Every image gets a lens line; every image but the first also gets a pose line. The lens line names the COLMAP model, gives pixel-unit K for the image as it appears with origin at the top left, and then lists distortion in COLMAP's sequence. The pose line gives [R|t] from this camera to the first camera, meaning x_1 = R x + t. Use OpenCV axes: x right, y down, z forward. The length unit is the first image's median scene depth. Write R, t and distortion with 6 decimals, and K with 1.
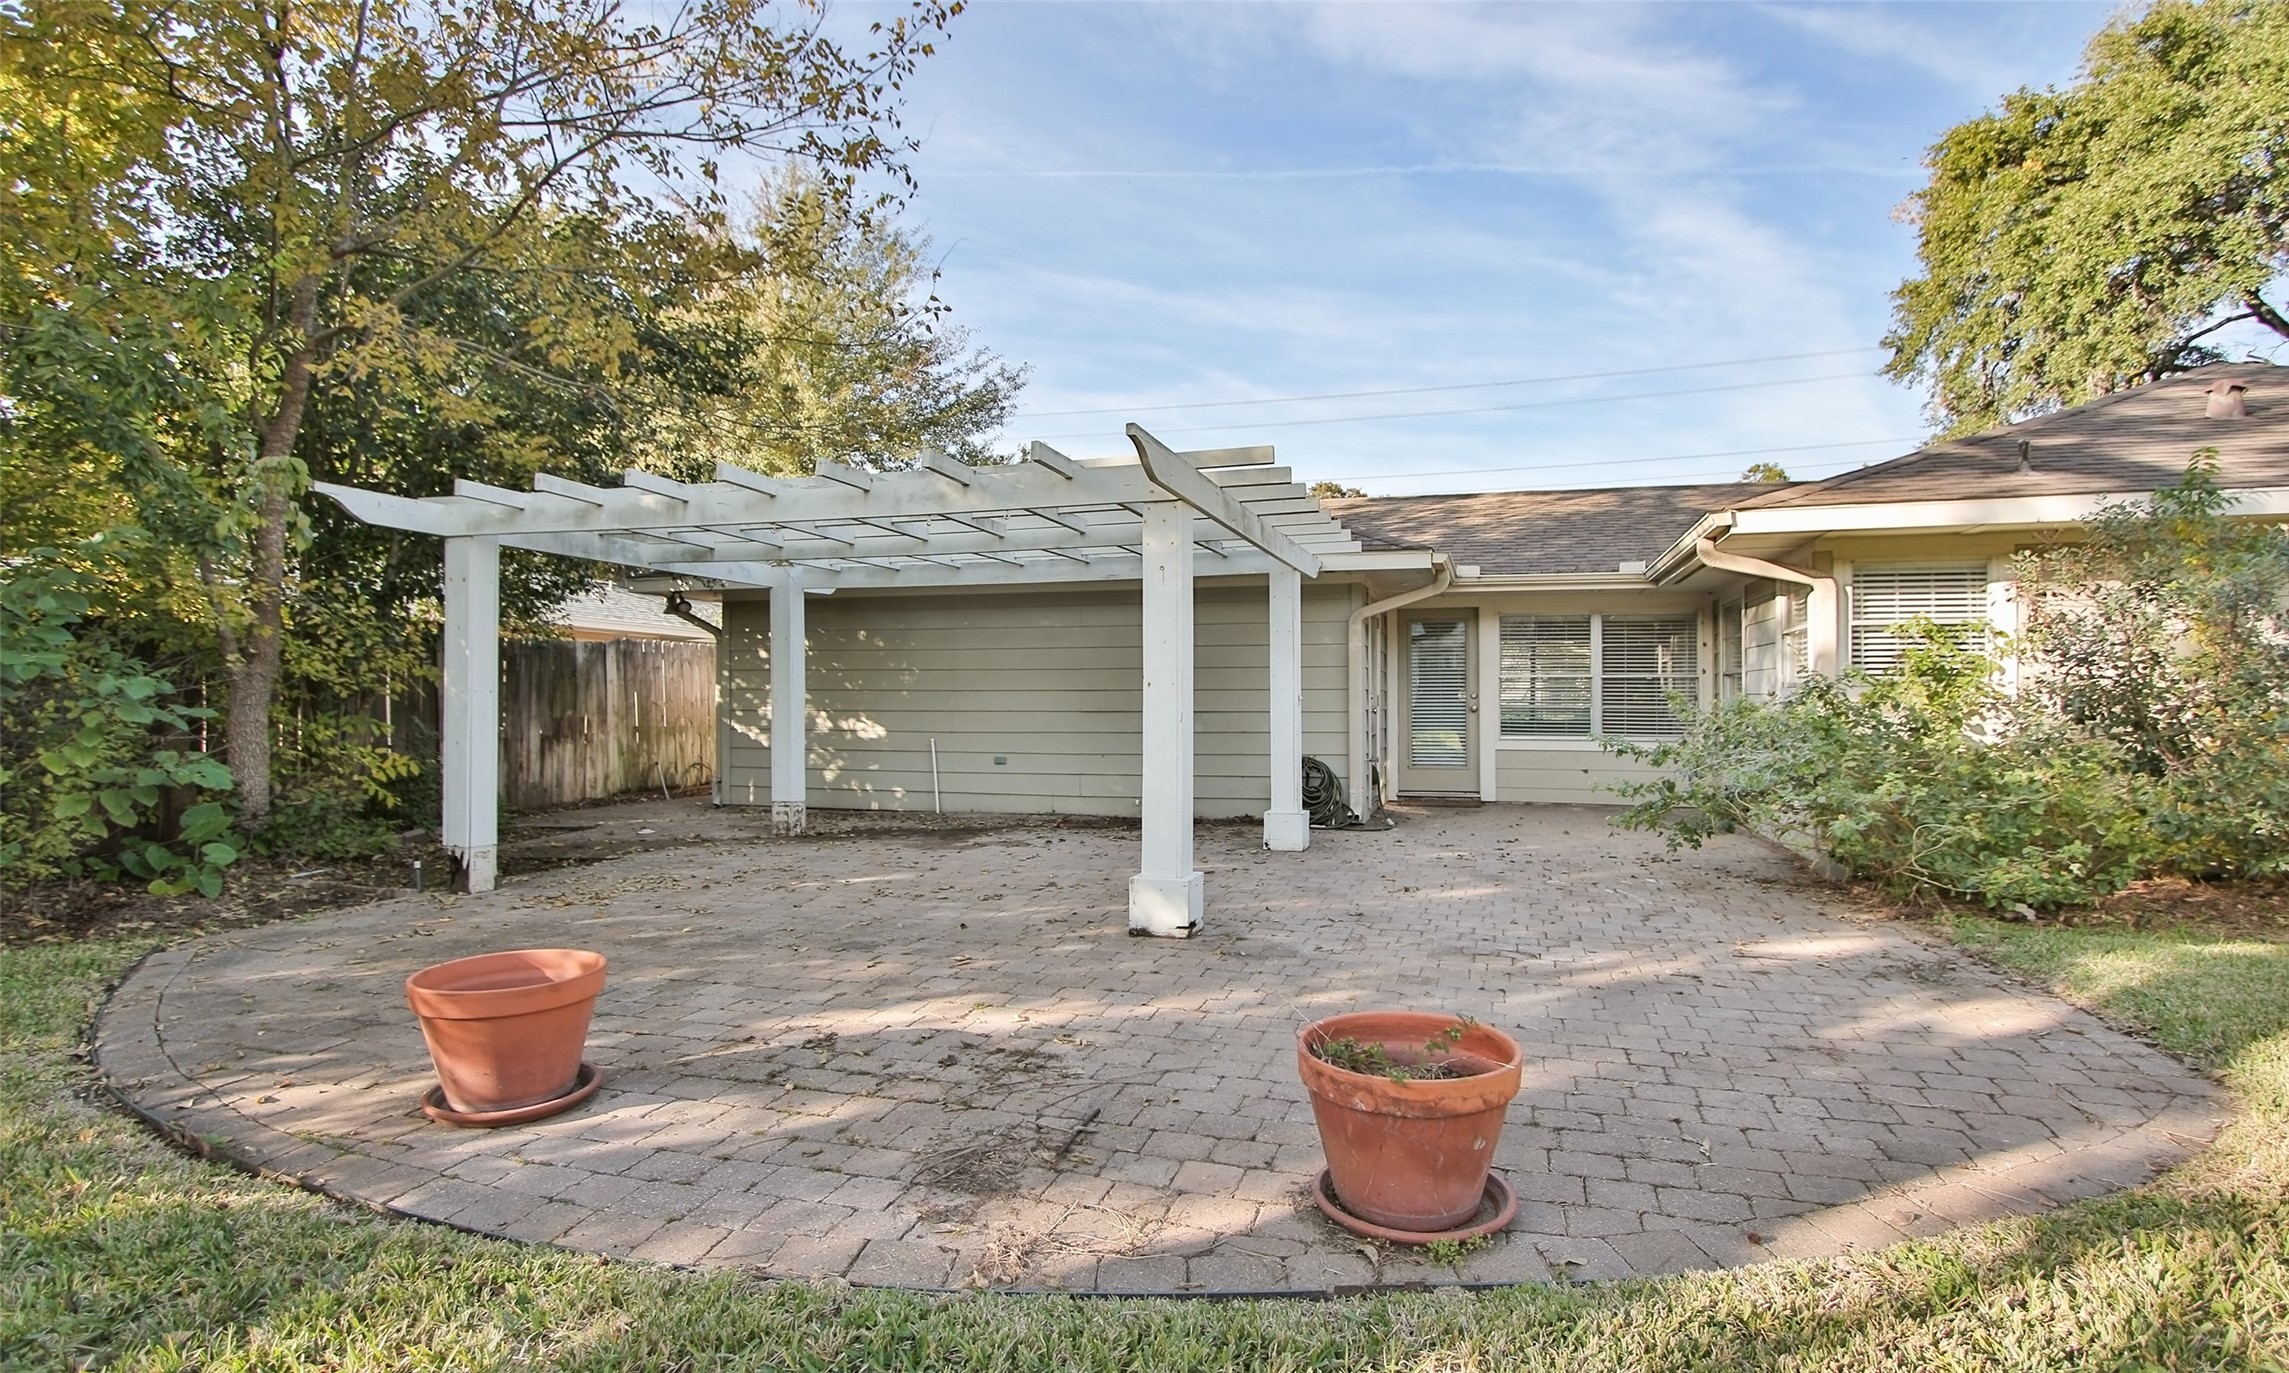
lens RADIAL K [[1111.8, 0, 1196.5], [0, 1111.8, 694.9], [0, 0, 1]] dist [-0.014132, 0.000761]
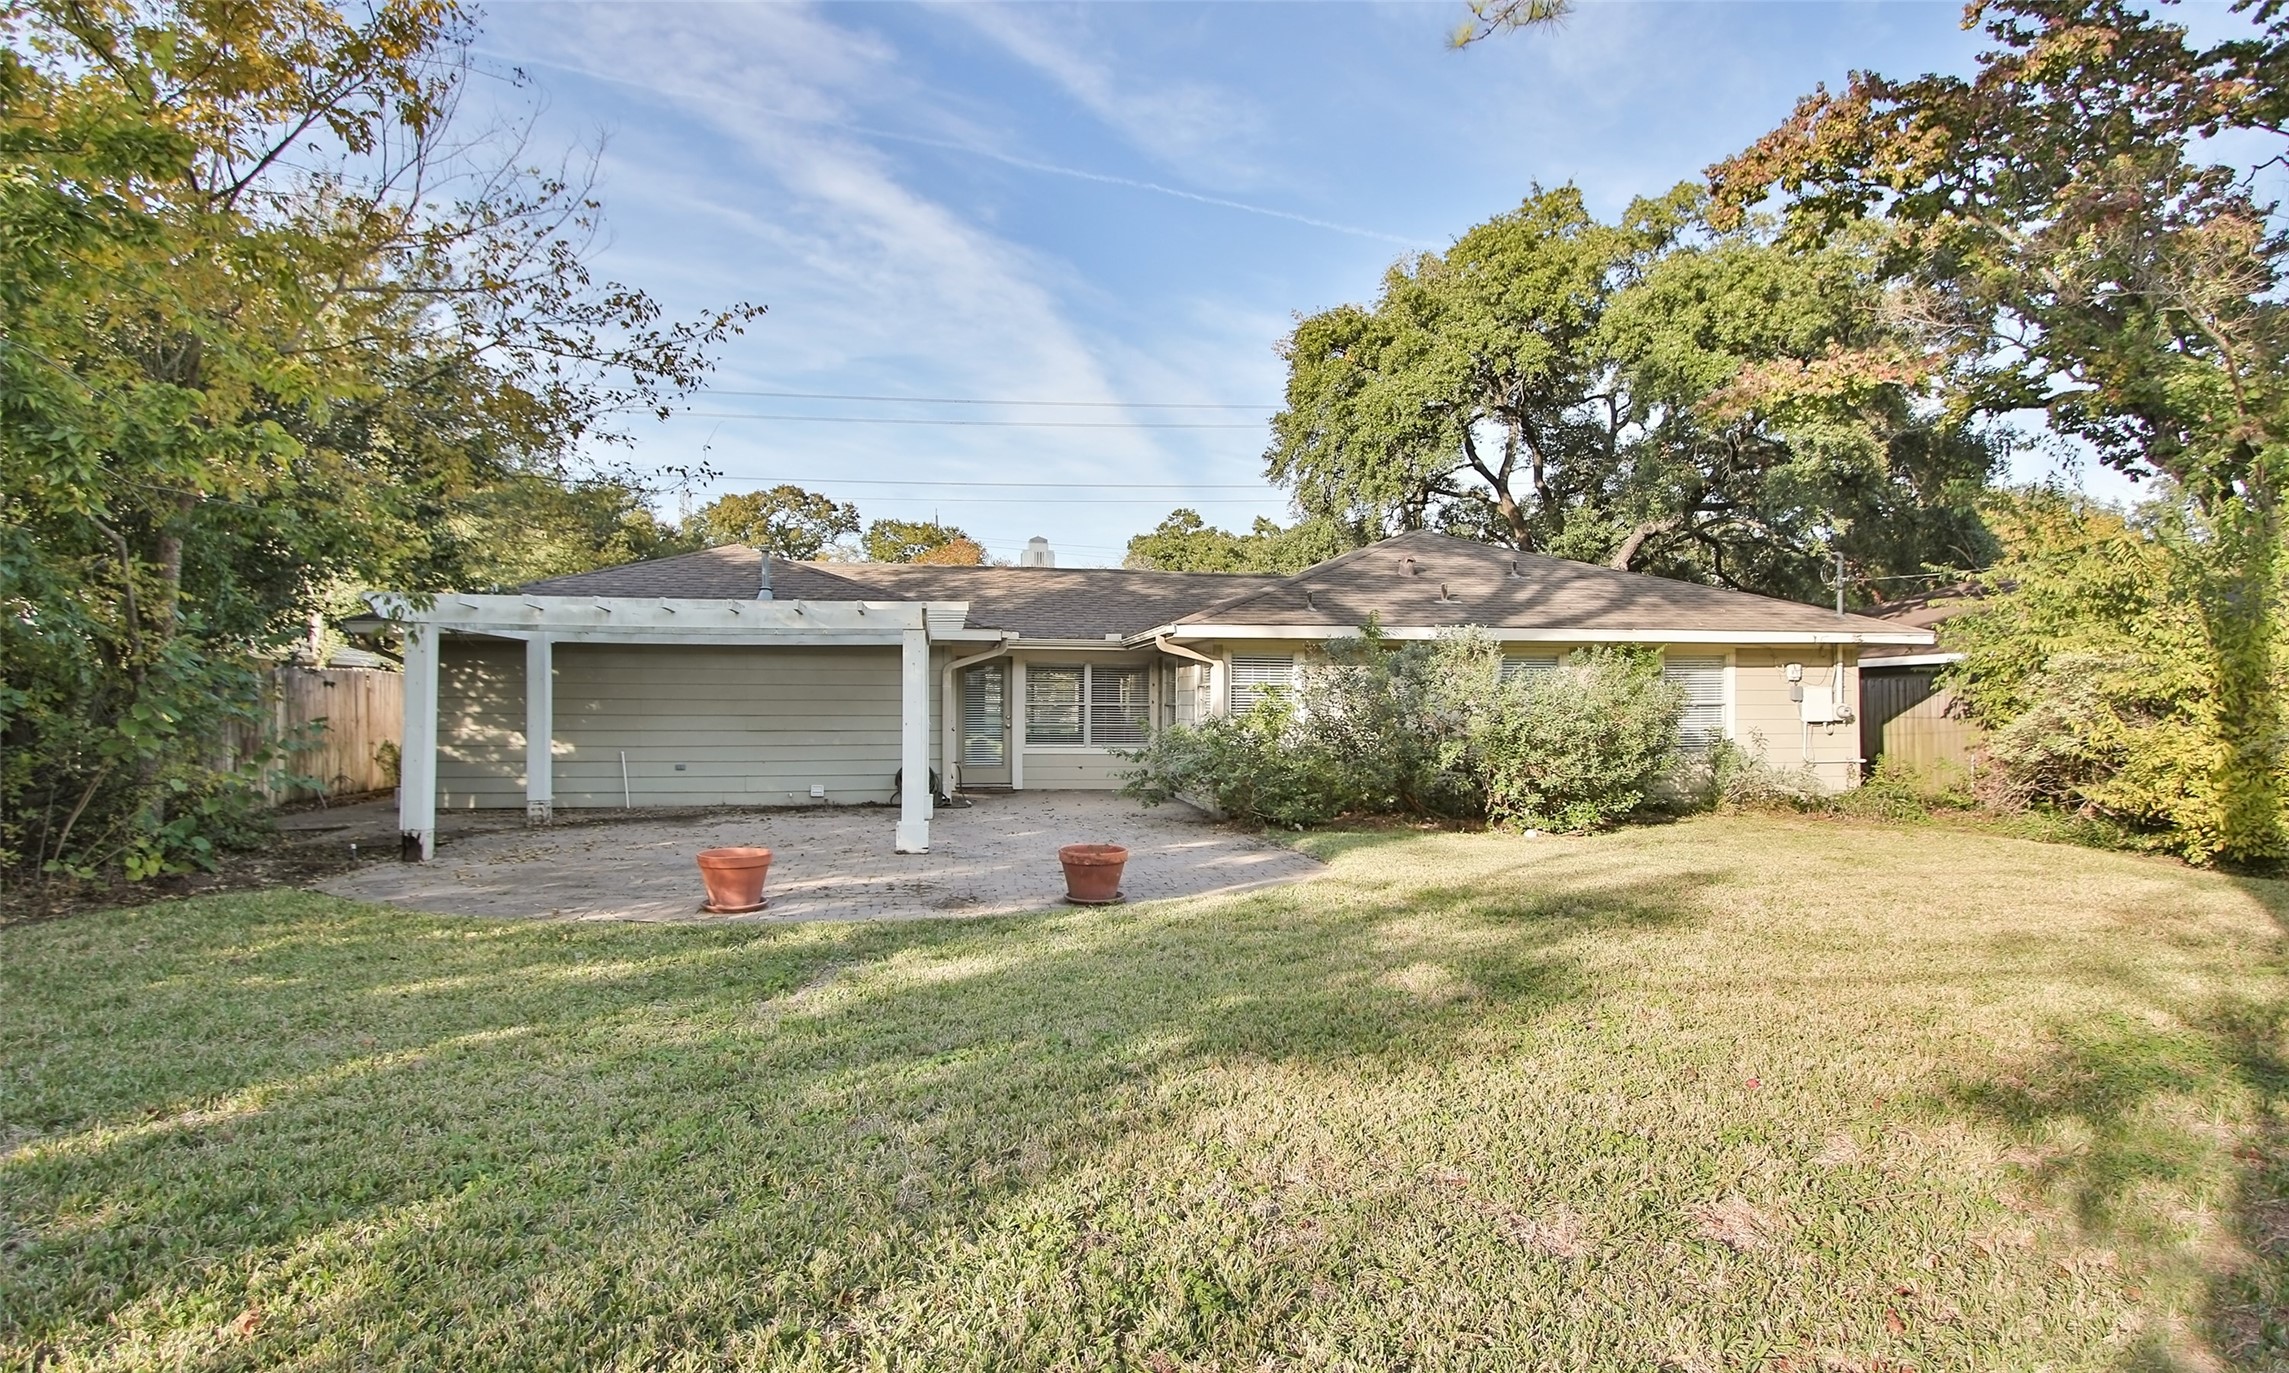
lens RADIAL K [[1084.7, 0, 1151.1], [0, 1084.7, 696.5], [0, 0, 1]] dist [-0.018385, 0.000724]
pose [[0.902731, 0.008458, 0.430123, -0.204588], [-0.007168, 0.999964, -0.004621, -0.022232], [-0.430146, 0.001088, 0.902759, -0.383655]]
